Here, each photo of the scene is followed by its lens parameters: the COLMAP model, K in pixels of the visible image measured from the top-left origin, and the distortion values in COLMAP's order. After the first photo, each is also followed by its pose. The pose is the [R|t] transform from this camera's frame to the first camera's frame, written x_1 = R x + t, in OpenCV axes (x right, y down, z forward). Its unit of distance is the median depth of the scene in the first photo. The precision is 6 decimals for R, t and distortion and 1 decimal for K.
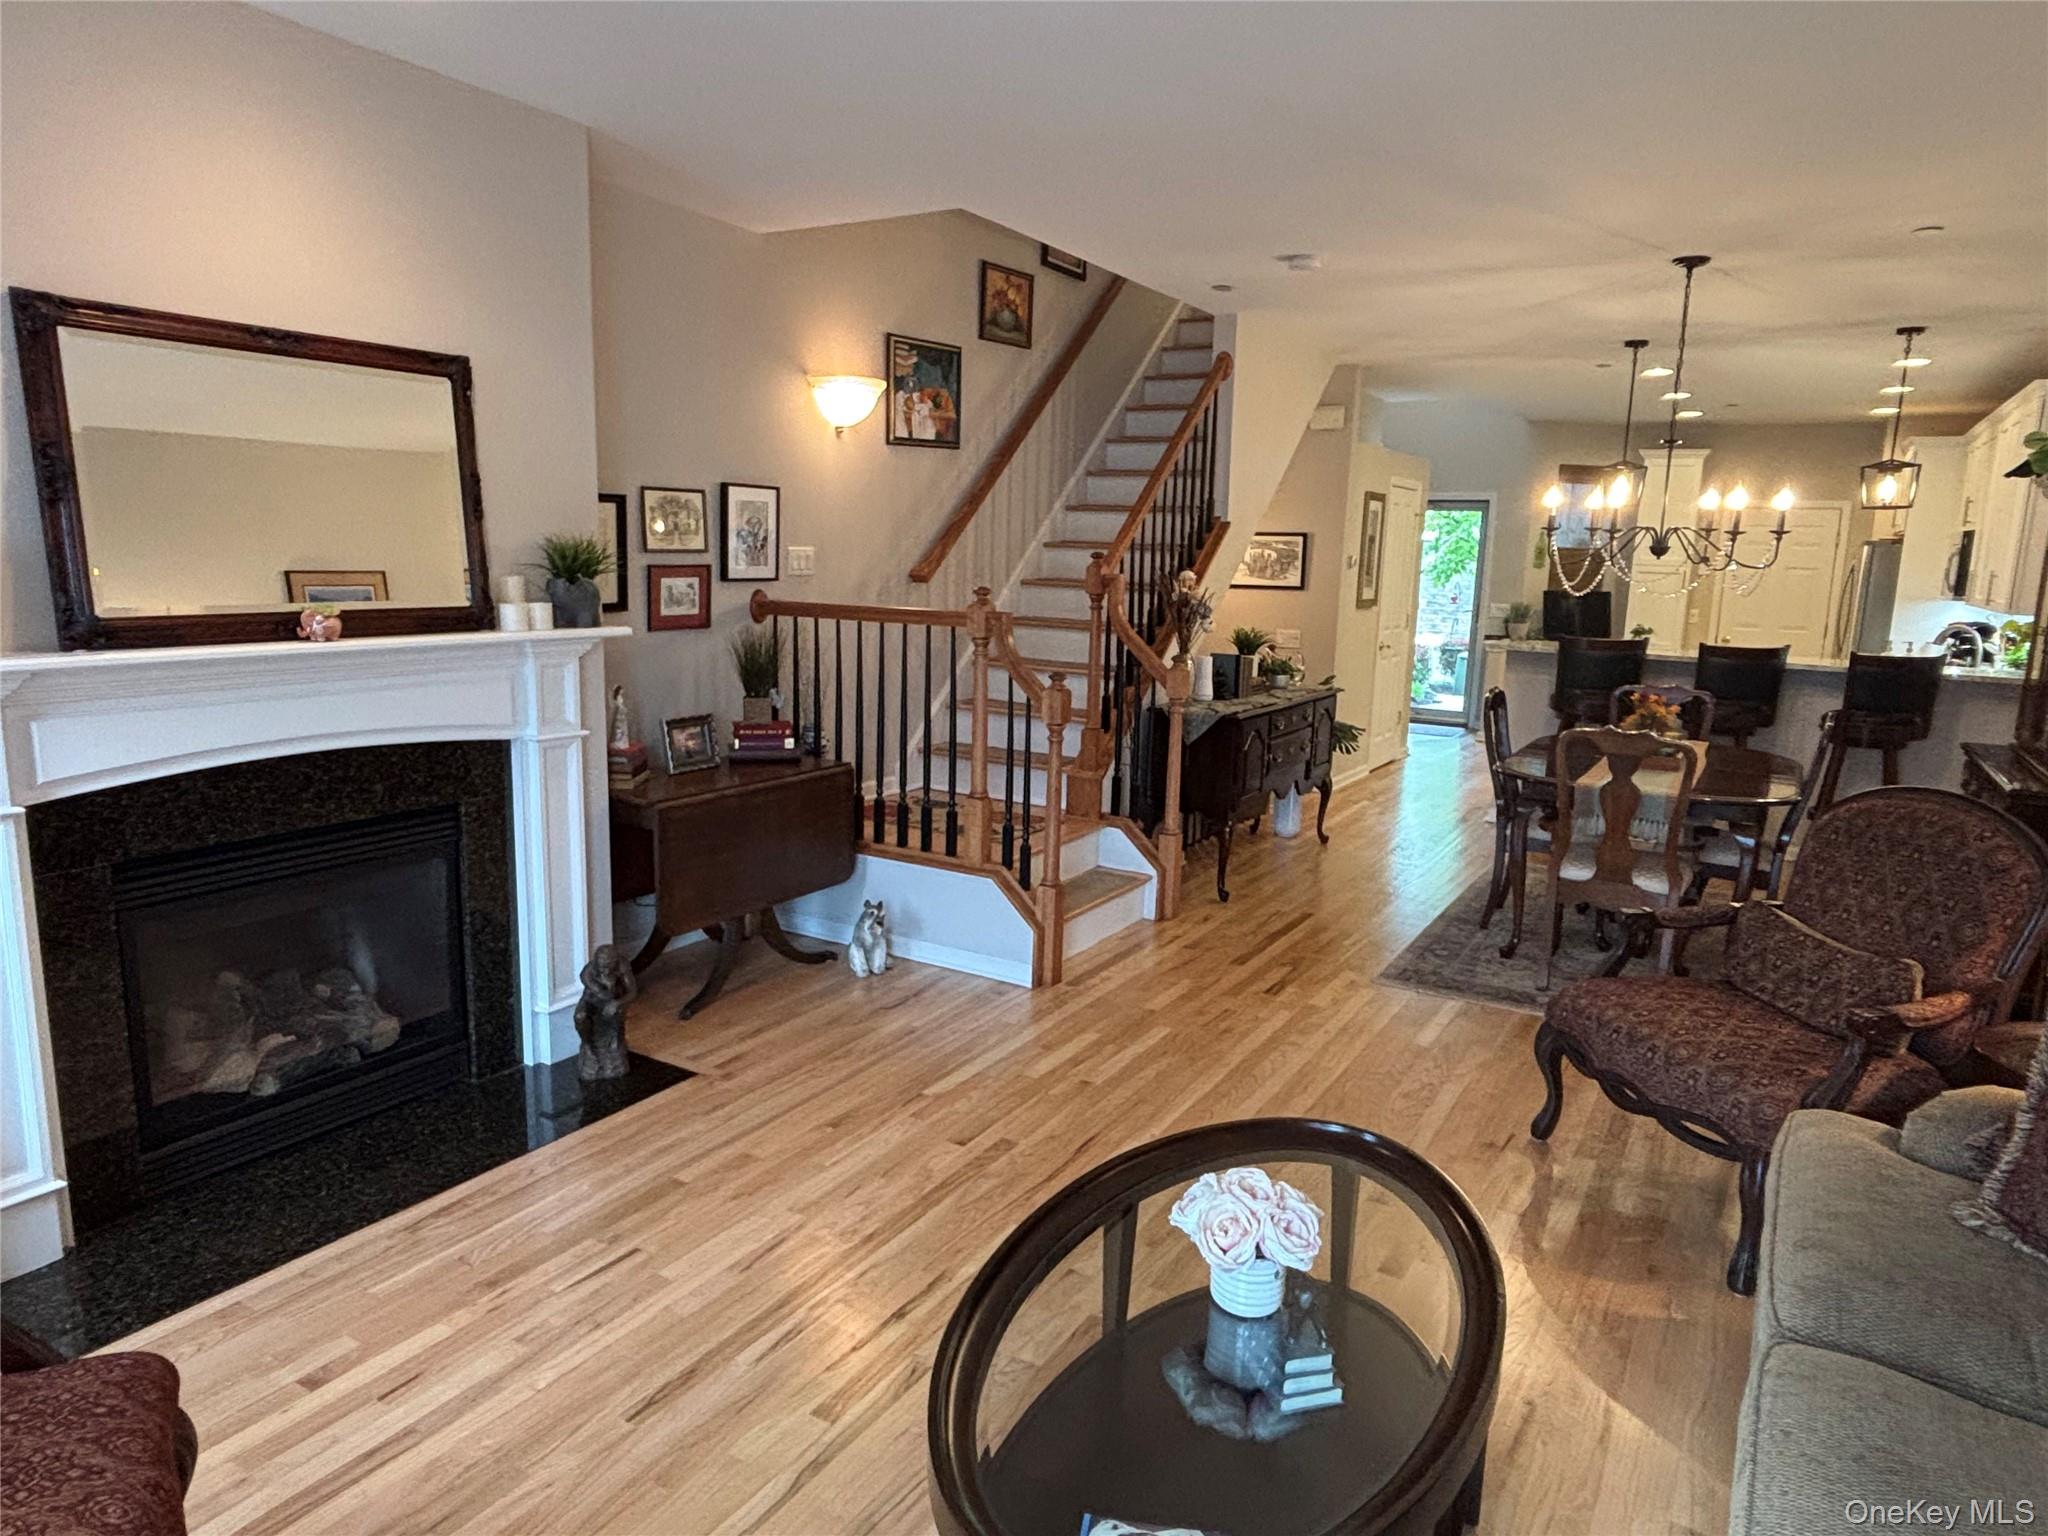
lens RADIAL K [[1275.0, 0, 1024.0], [0, 1275.0, 768.0], [0, 0, 1]] dist [0.000072, -0.000723]
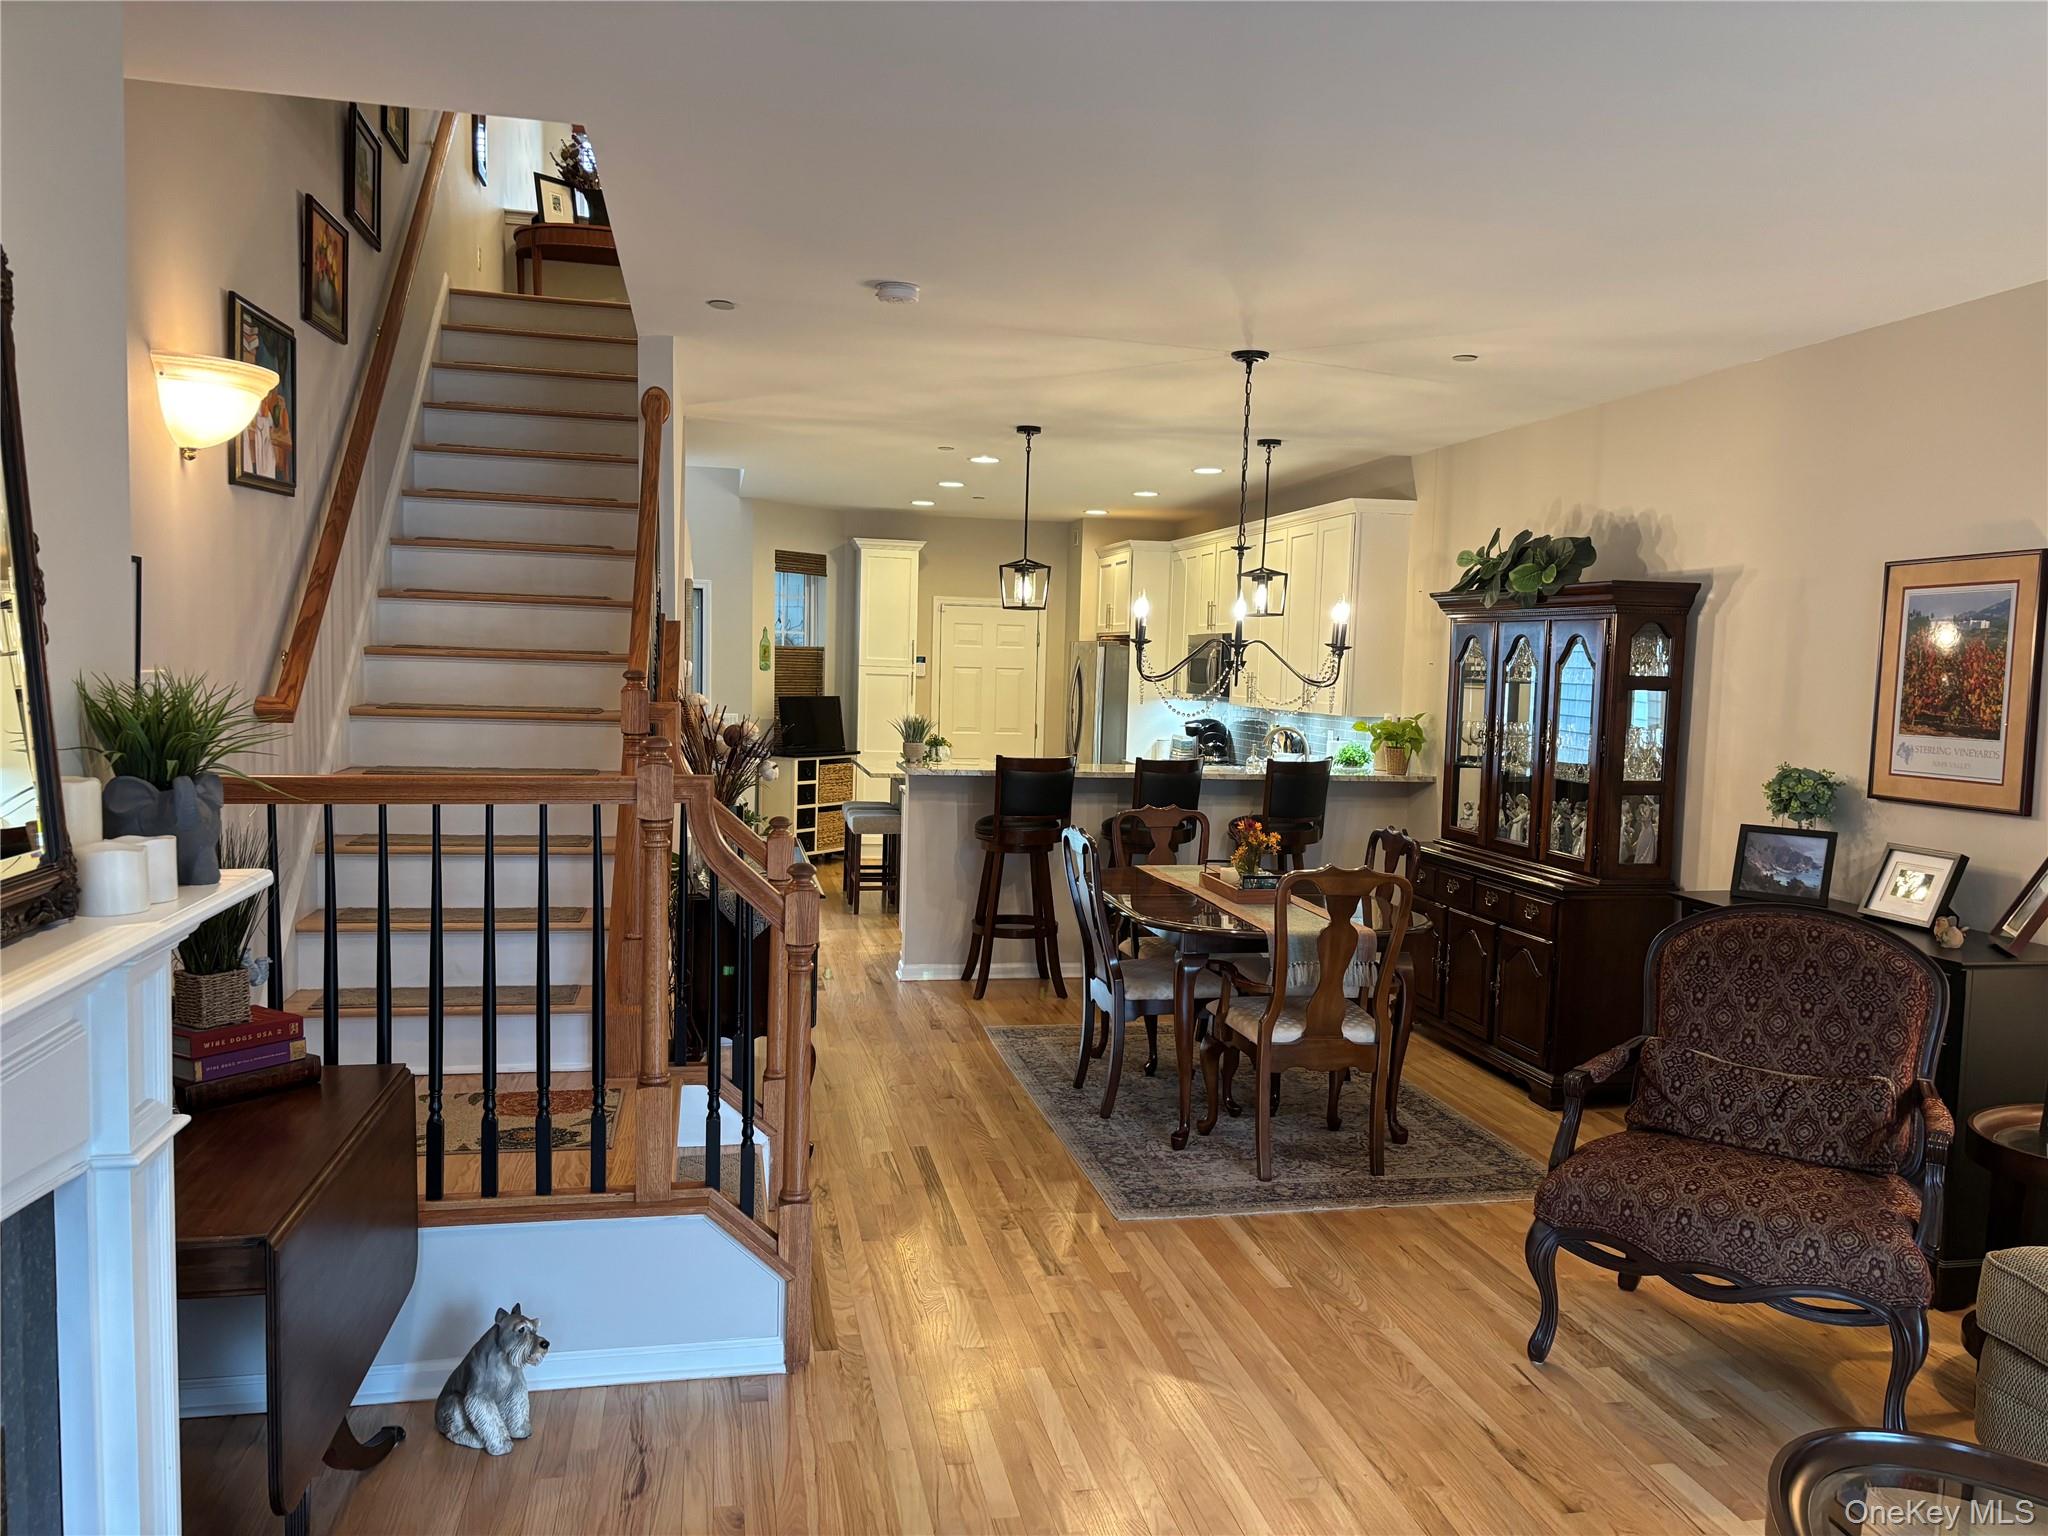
lens RADIAL K [[1537.4, 0, 1024.0], [0, 1537.4, 768.0], [0, 0, 1]] dist [0.061059, -0.075915]
pose [[0.728292, -0.055487, 0.683016, -0.339945], [0.112391, 0.992891, -0.039181, -0.064361], [-0.675987, 0.105300, 0.729351, 0.283106]]
